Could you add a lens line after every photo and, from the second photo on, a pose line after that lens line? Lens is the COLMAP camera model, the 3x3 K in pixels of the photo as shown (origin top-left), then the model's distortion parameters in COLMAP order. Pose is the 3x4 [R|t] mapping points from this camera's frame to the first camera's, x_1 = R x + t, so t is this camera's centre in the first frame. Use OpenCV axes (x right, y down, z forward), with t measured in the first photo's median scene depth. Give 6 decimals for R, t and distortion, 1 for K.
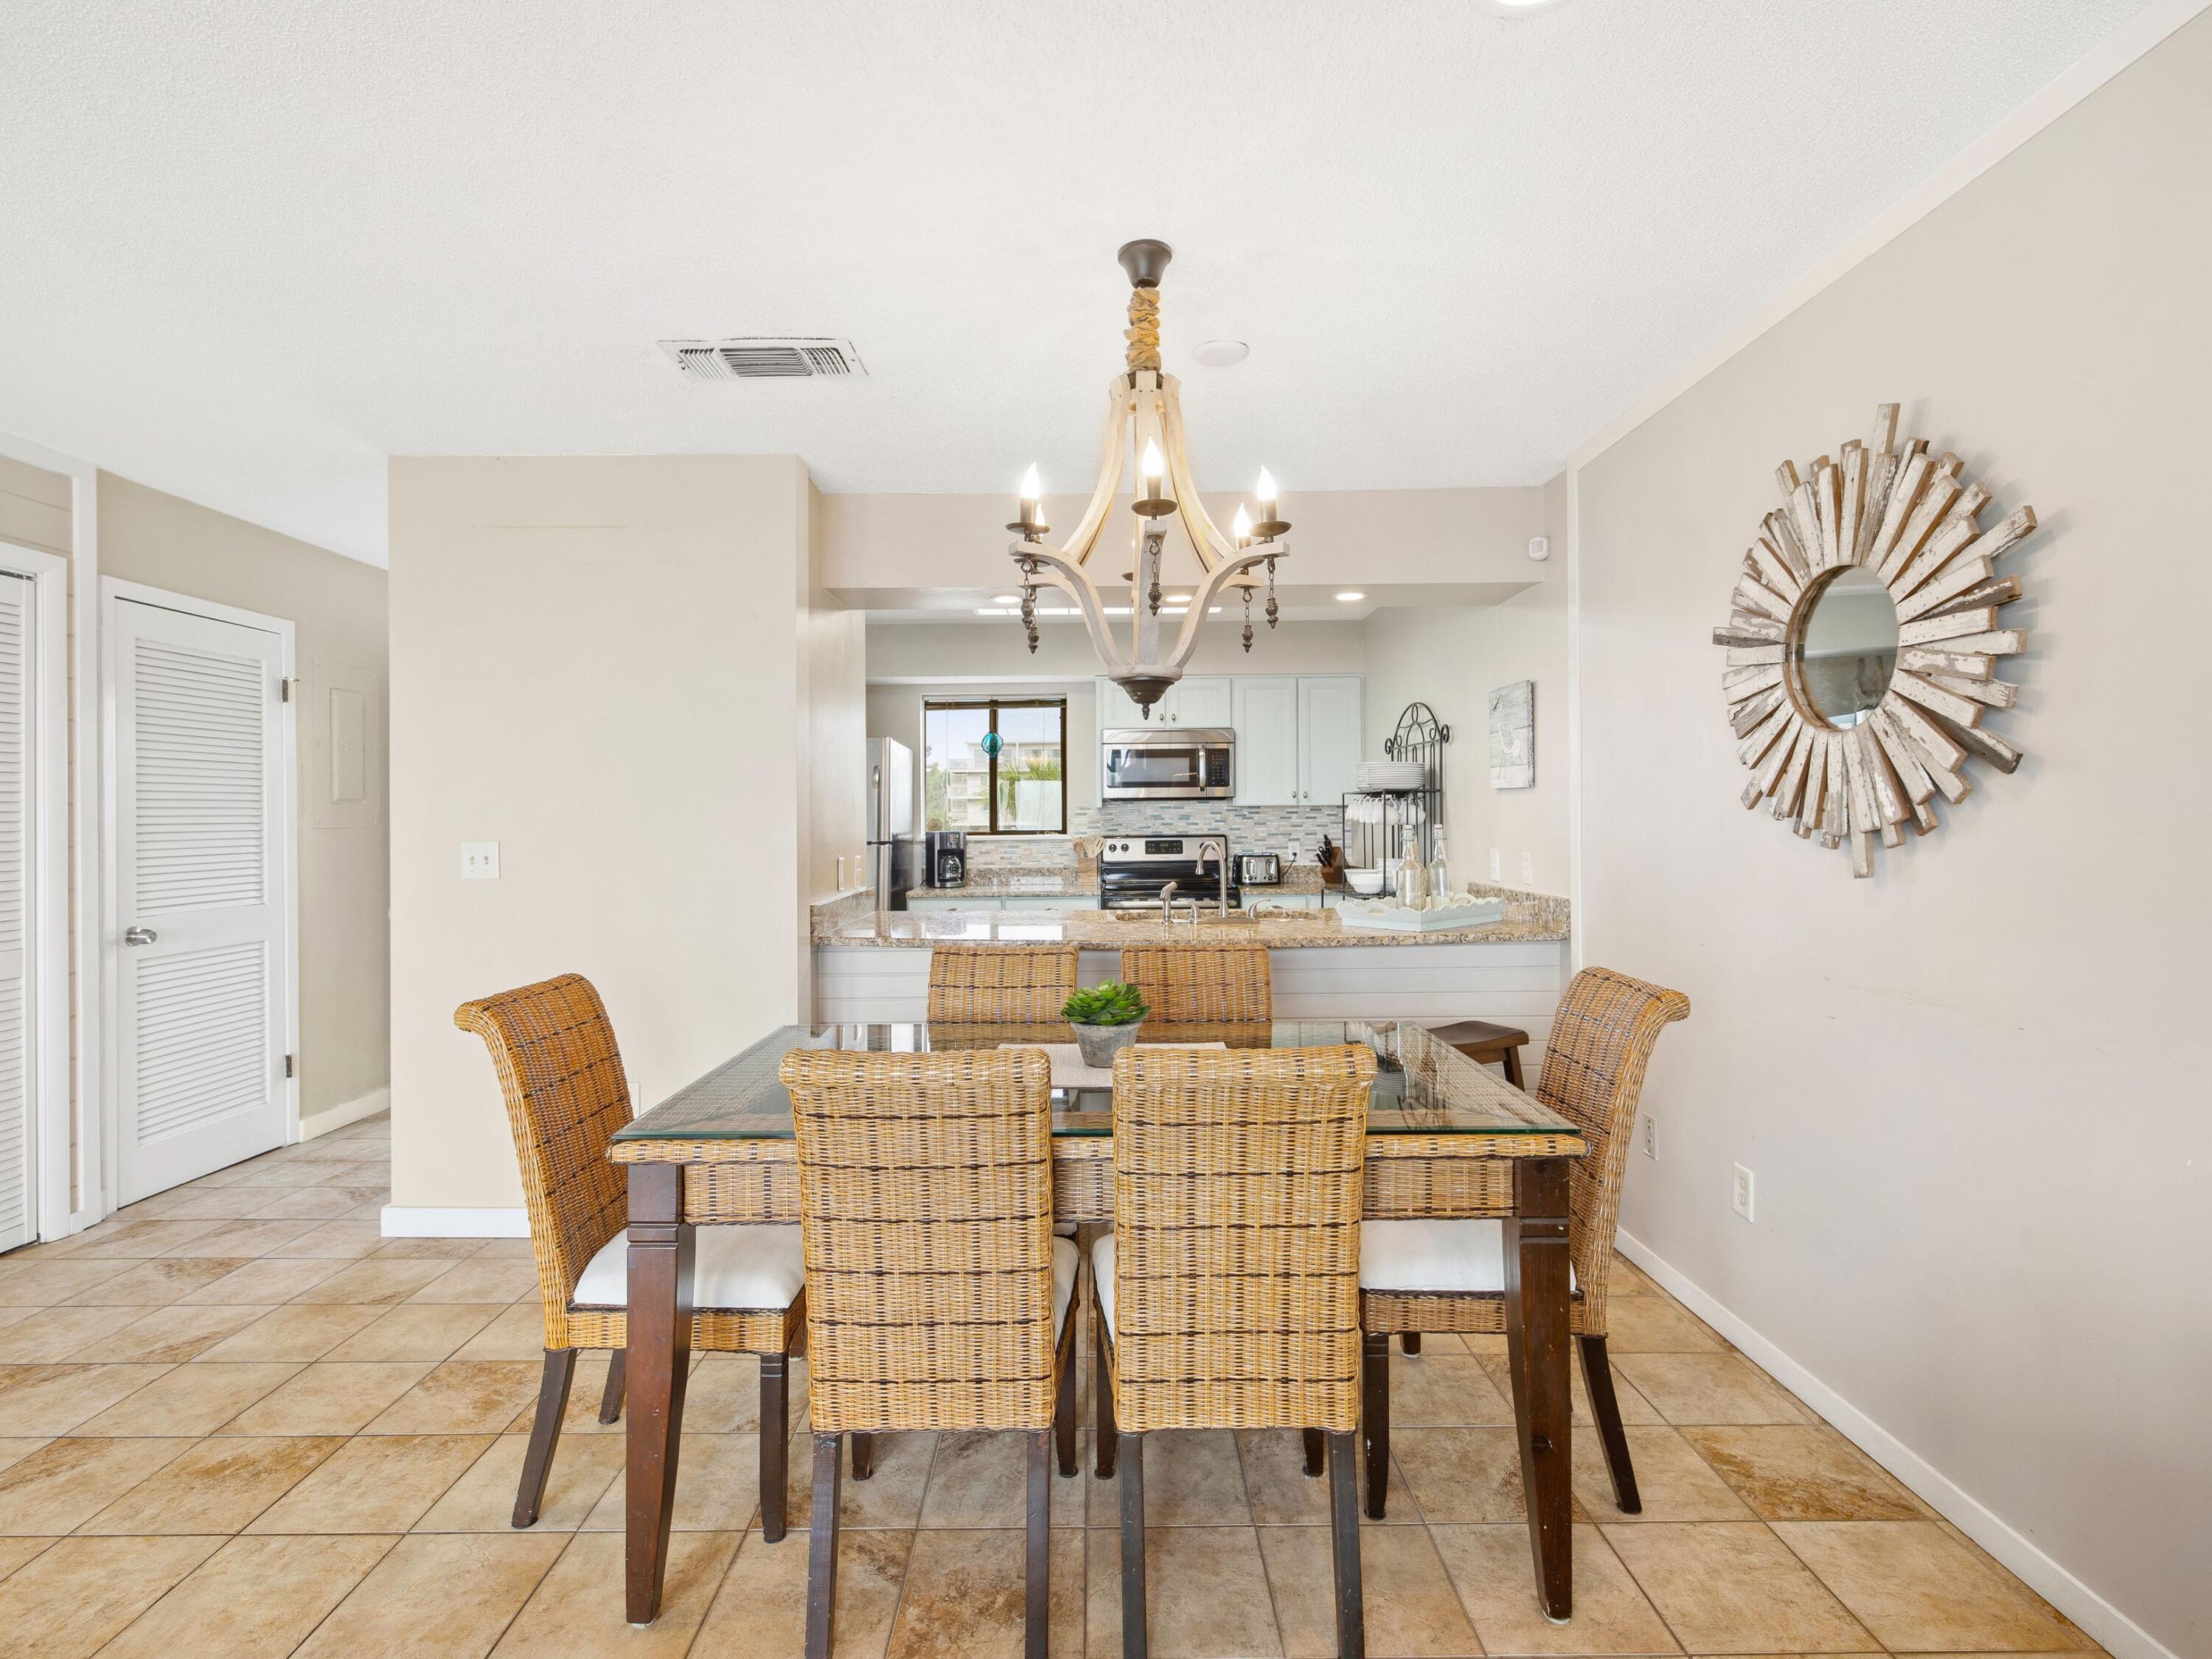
lens RADIAL K [[1058.3, 0, 1098.2], [0, 1058.3, 815.9], [0, 0, 1]] dist [-0.011806, 0.002921]
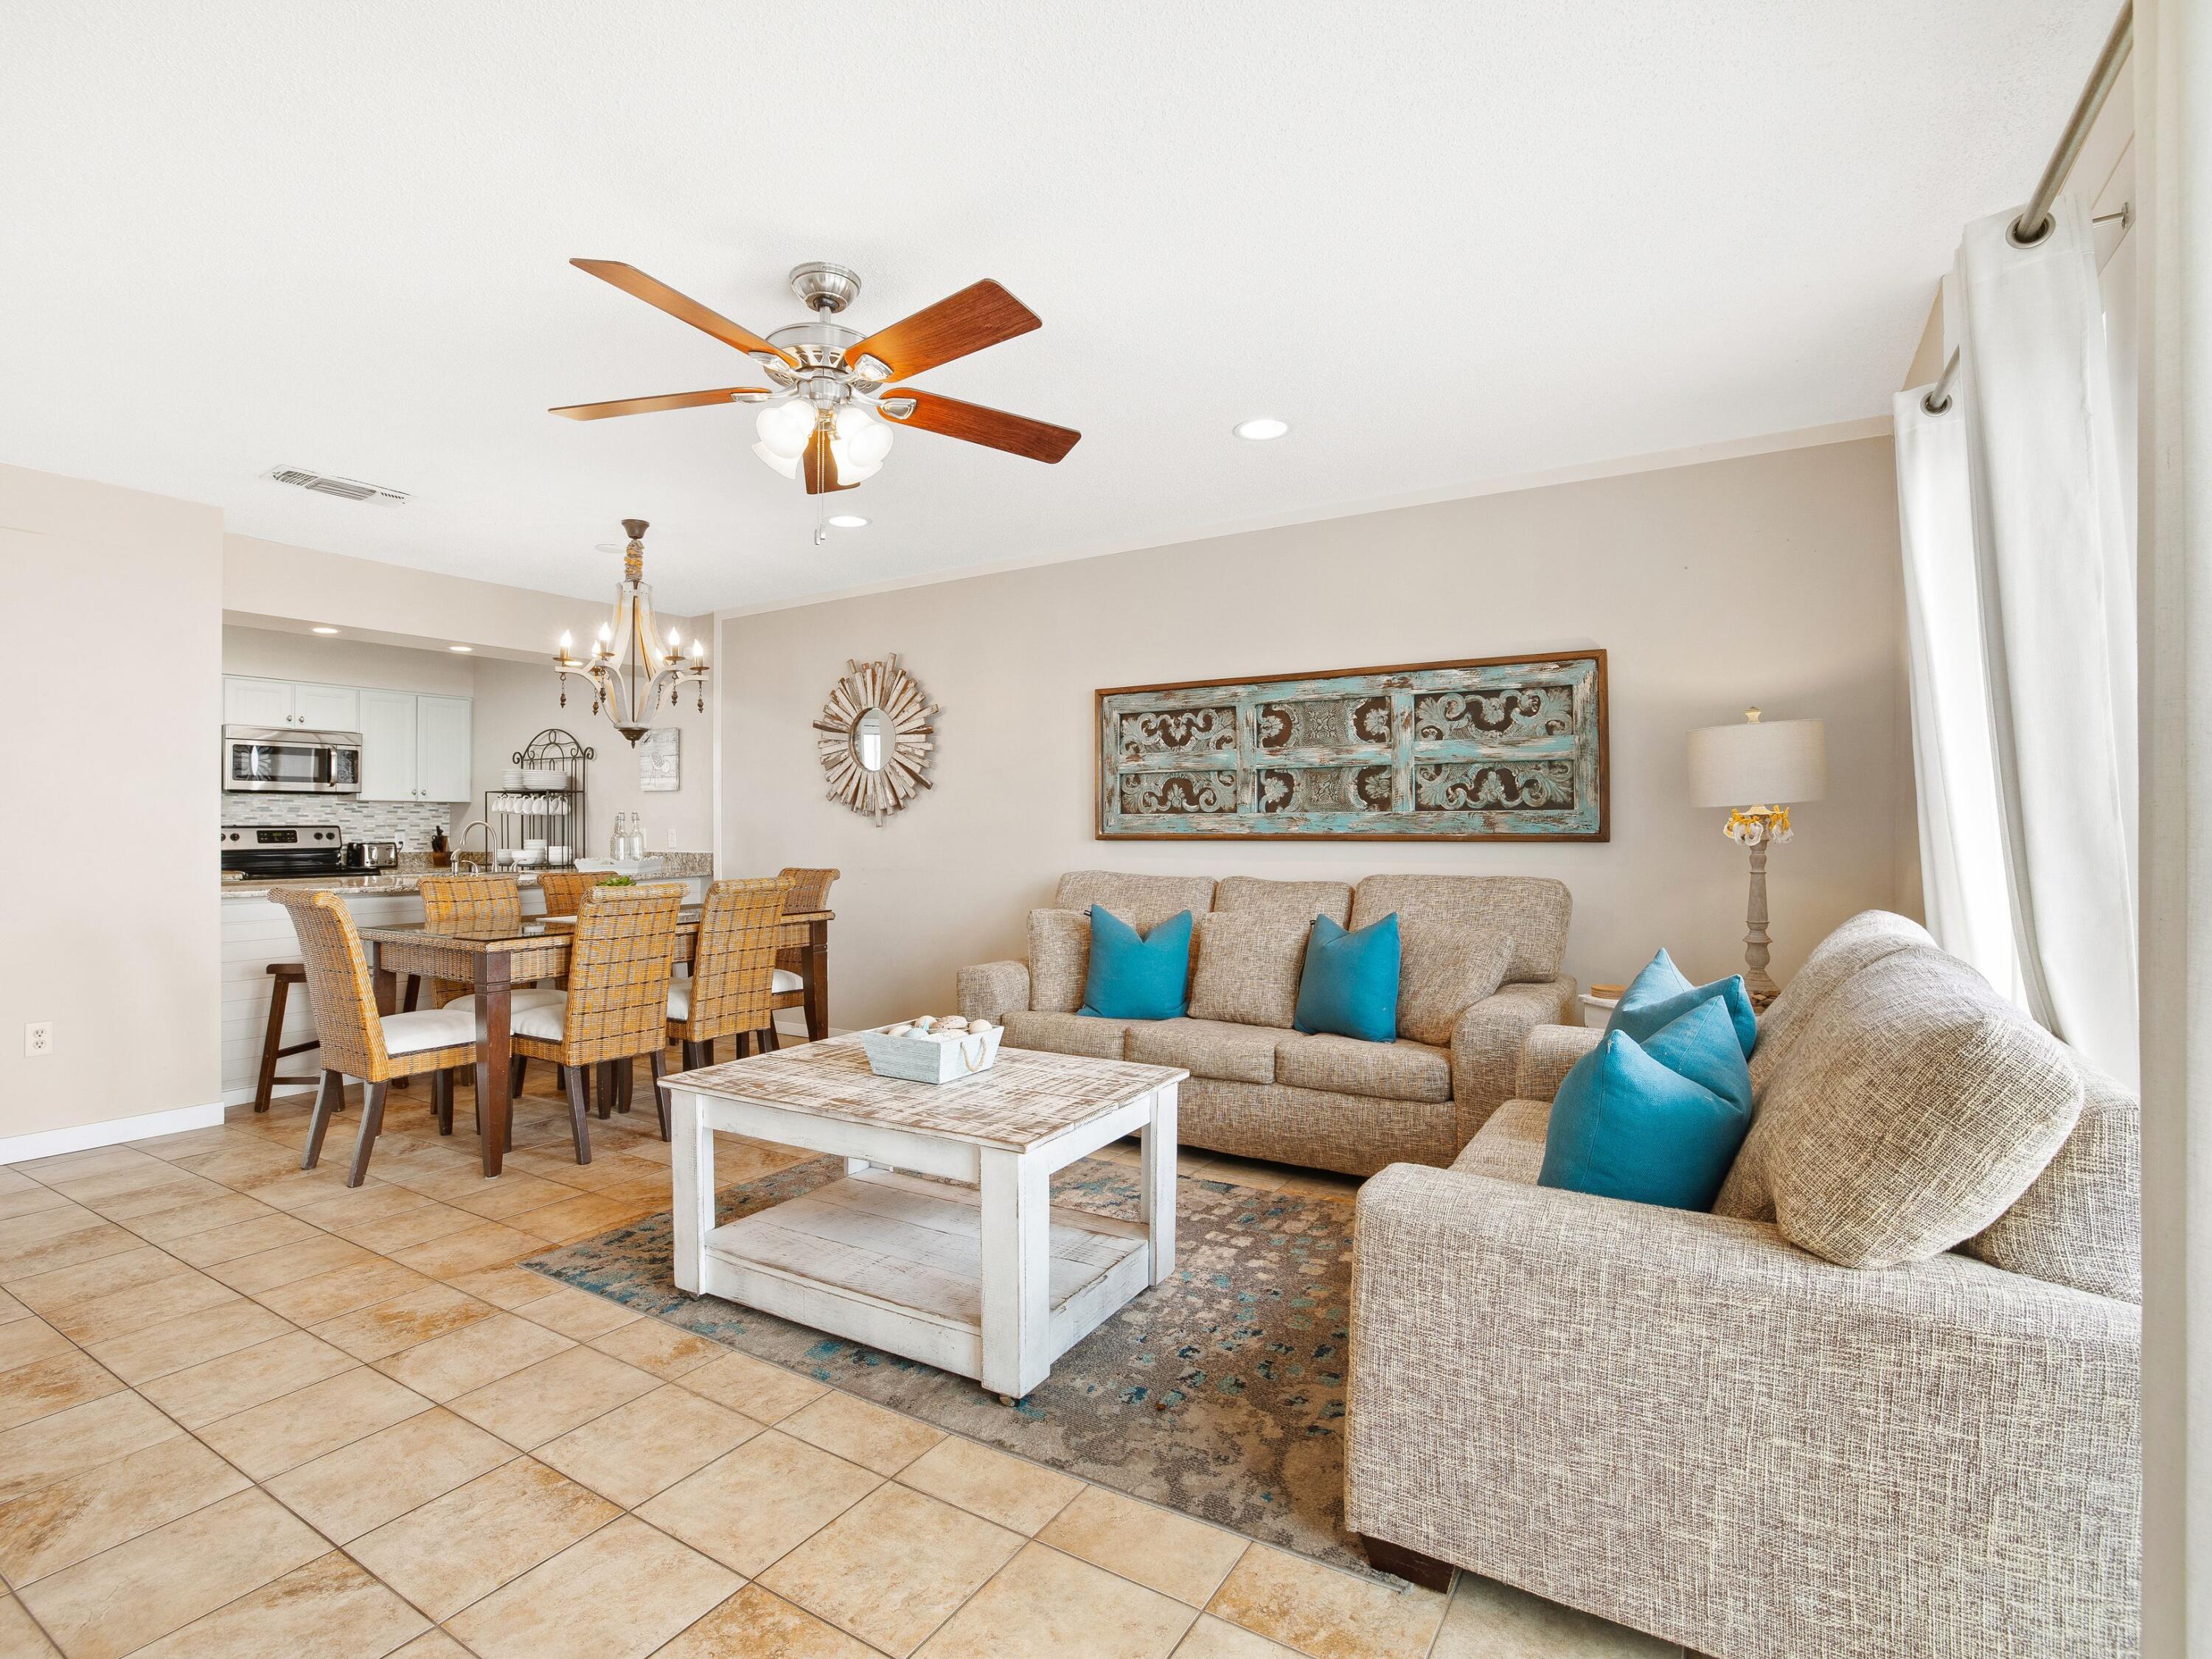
lens RADIAL K [[1058.3, 0, 1065.0], [0, 1058.3, 830.6], [0, 0, 1]] dist [-0.011806, 0.002921]
pose [[0.555076, 0.005264, 0.831783, -1.109853], [-0.004674, 0.999984, -0.003209, 0.066457], [-0.831786, -0.002106, 0.555092, -0.781313]]
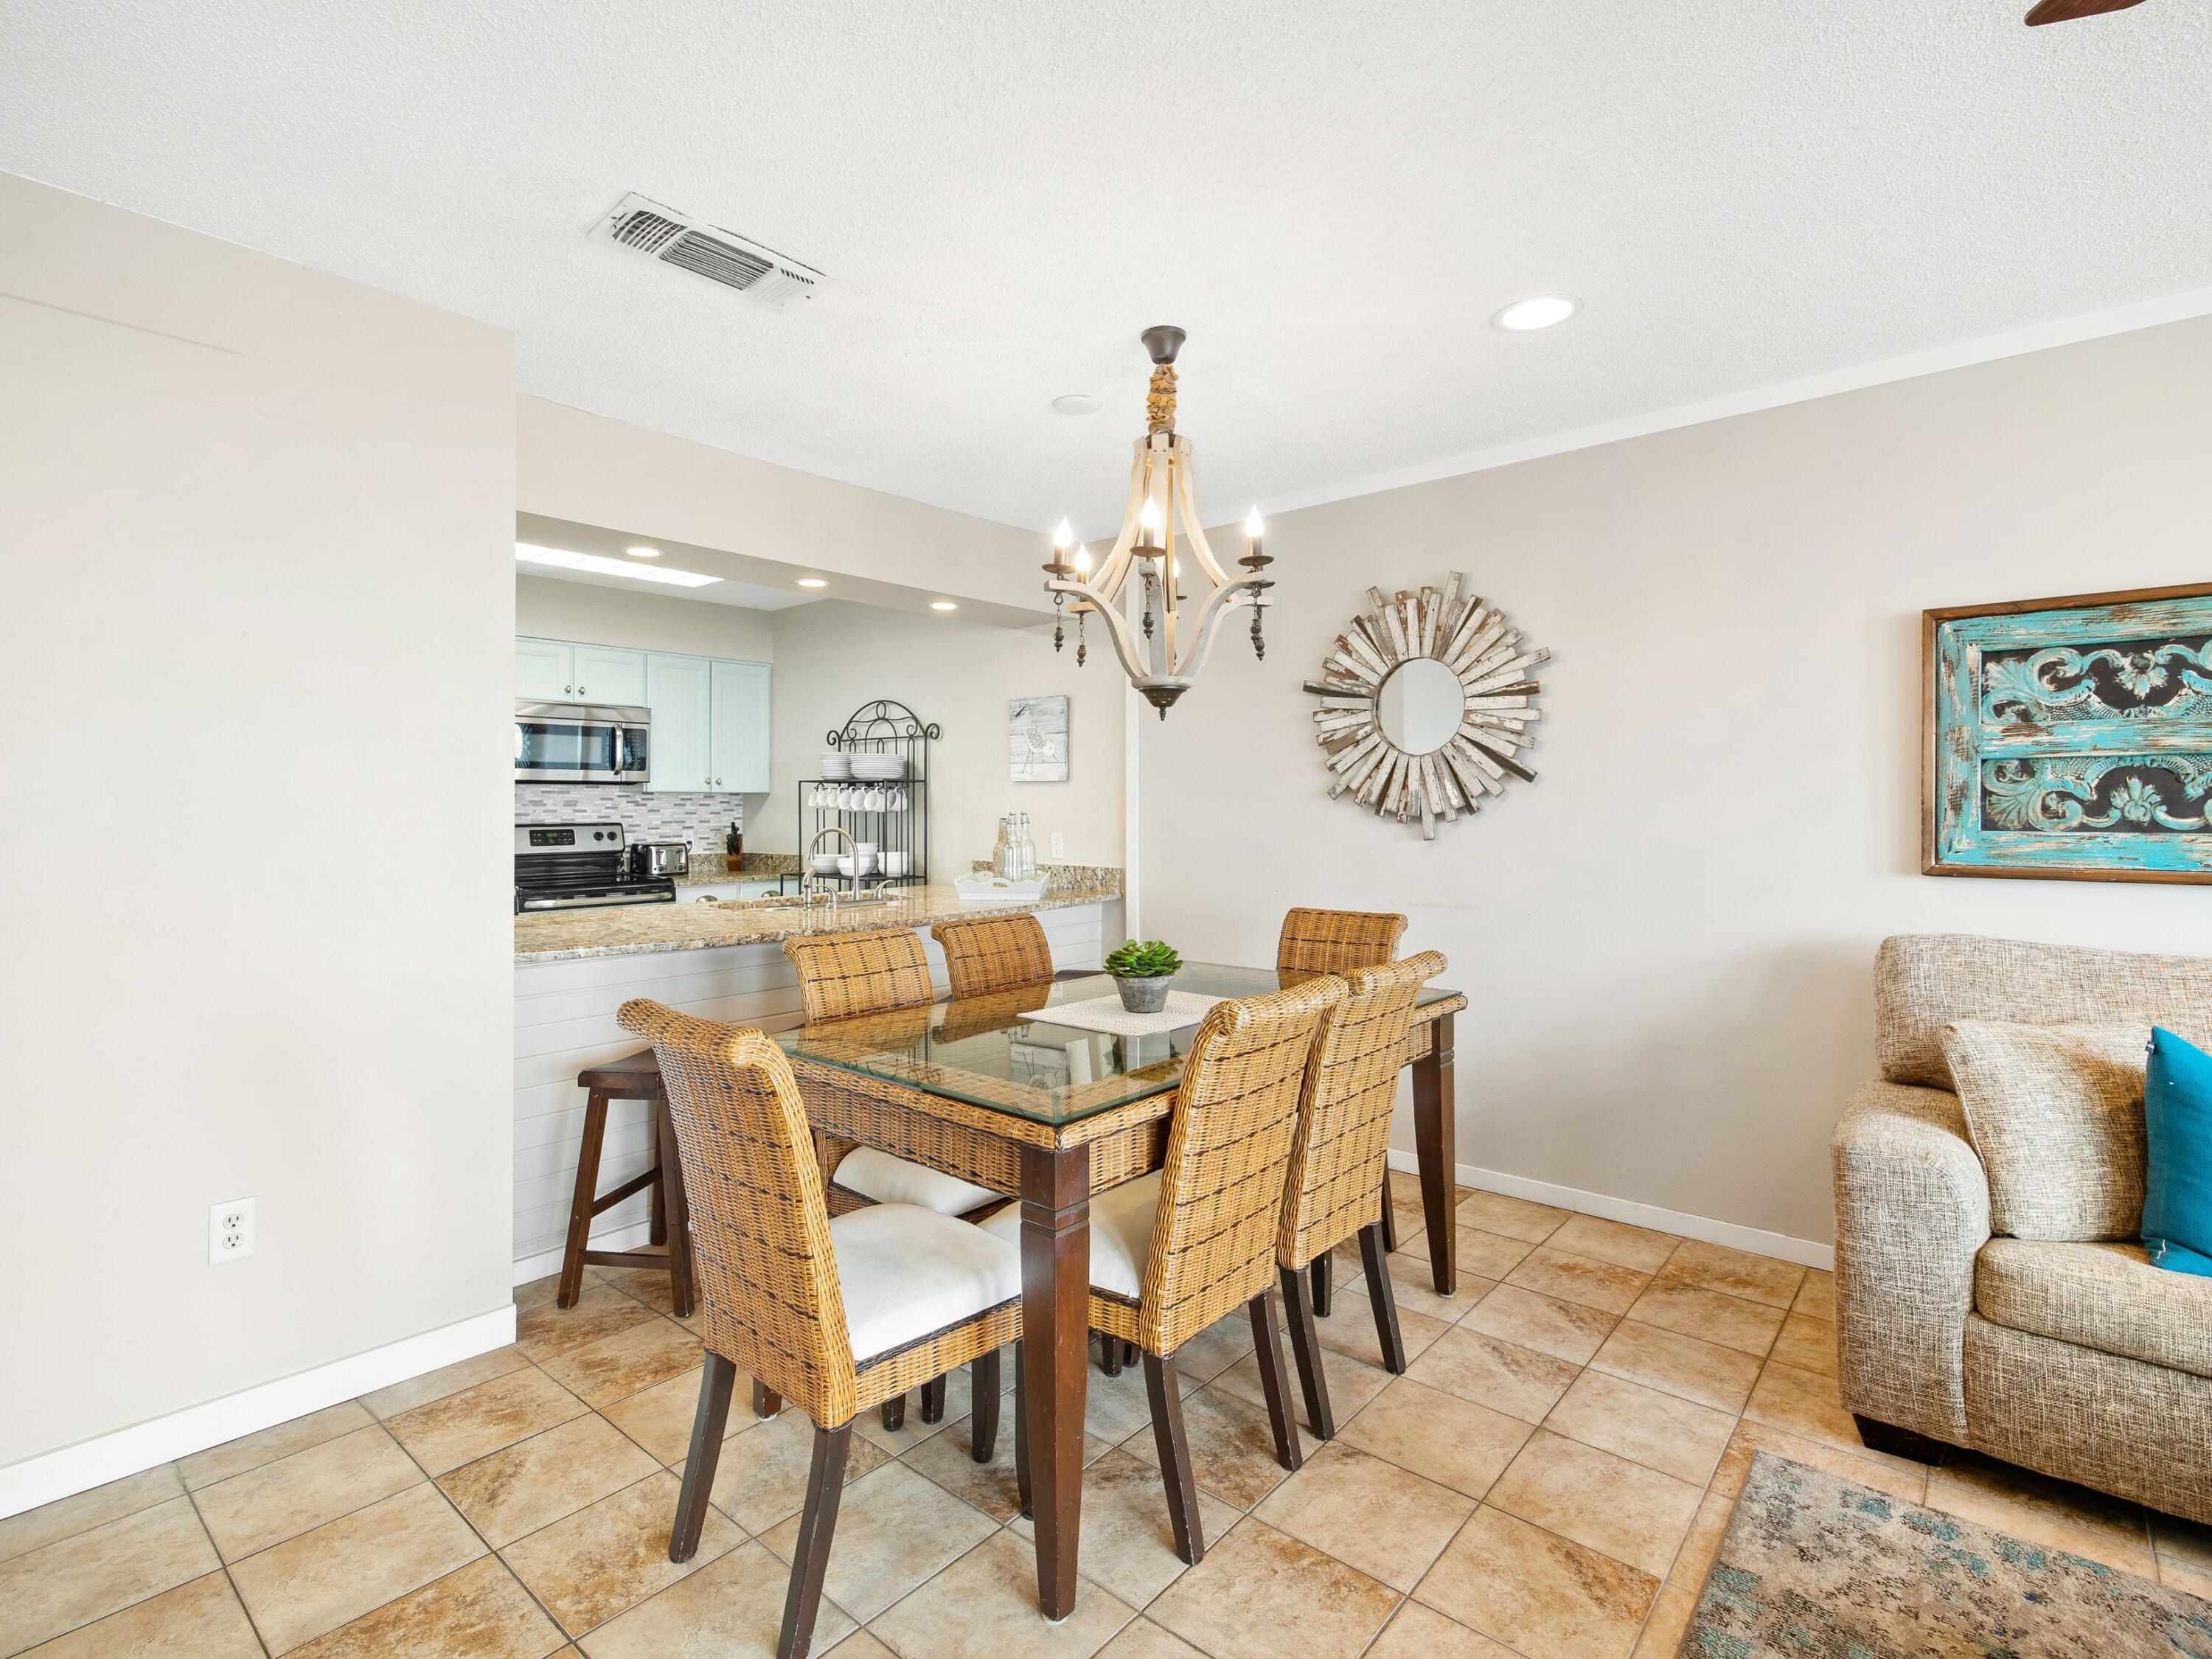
lens RADIAL K [[1058.3, 0, 1112.1], [0, 1058.3, 803.9], [0, 0, 1]] dist [-0.011806, 0.002921]
pose [[0.657935, 0.006385, 0.753047, -0.831198], [-0.005020, 0.999979, -0.004092, 0.008031], [-0.753058, -0.001088, 0.657954, 0.228999]]
